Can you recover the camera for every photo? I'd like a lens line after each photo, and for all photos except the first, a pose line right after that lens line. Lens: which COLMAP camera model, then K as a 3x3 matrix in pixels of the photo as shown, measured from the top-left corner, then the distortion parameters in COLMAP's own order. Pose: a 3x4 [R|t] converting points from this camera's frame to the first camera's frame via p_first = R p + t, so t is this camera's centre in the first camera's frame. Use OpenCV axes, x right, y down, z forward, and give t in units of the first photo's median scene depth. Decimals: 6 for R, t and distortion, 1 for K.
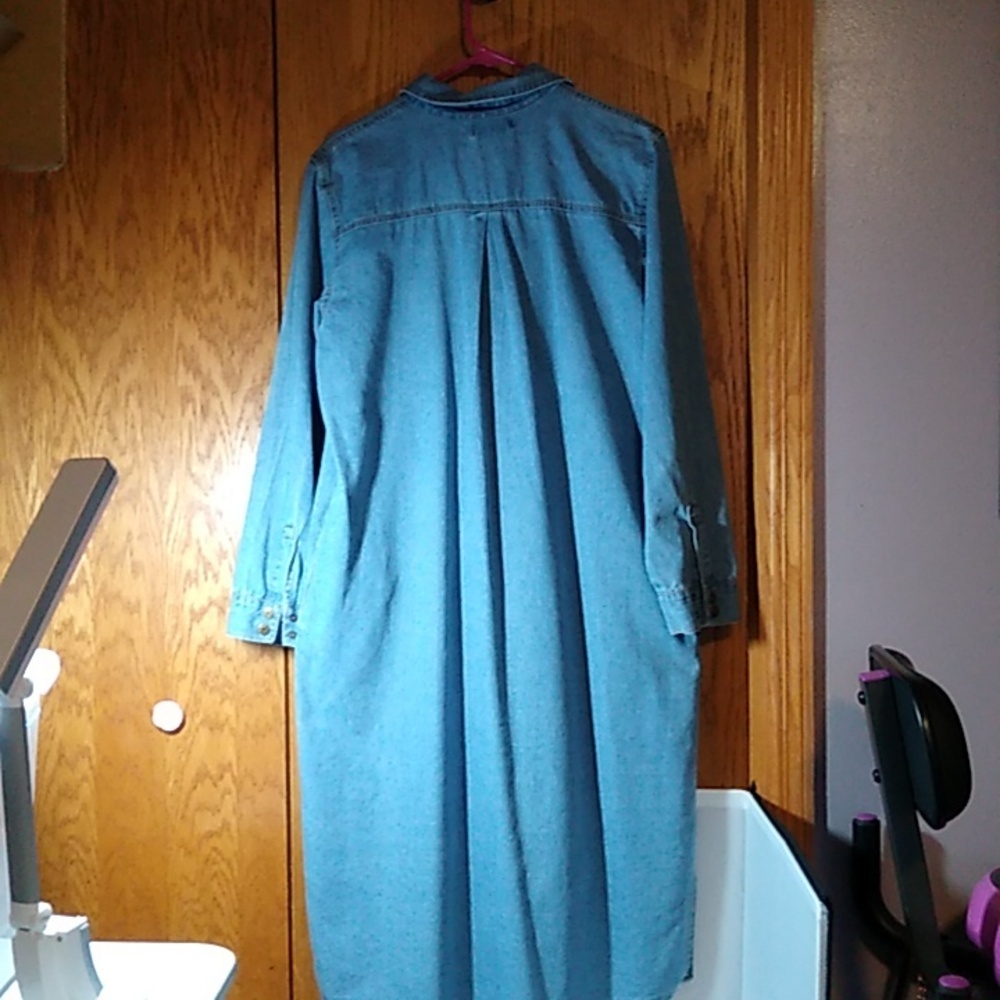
lens RADIAL K [[1608.7, 0, 499.7], [0, 1608.7, 501.2], [0, 0, 1]] dist [0.004819, 0.000000]
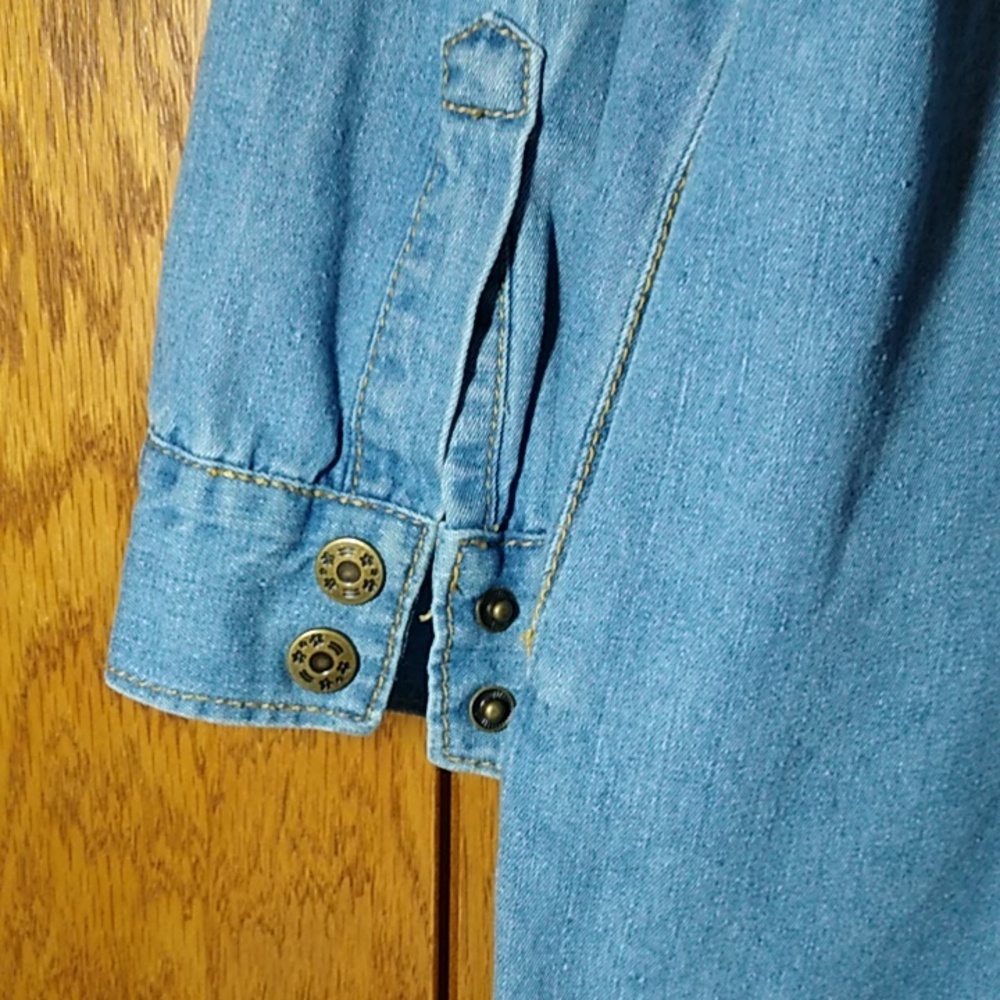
lens RADIAL K [[1608.7, 0, 499.1], [0, 1608.7, 500.3], [0, 0, 1]] dist [0.004819, 0.000000]
pose [[0.994417, 0.052880, -0.091313, -0.112955], [-0.032285, 0.976341, 0.213812, 0.025888], [0.100459, -0.209671, 0.972598, 0.838835]]
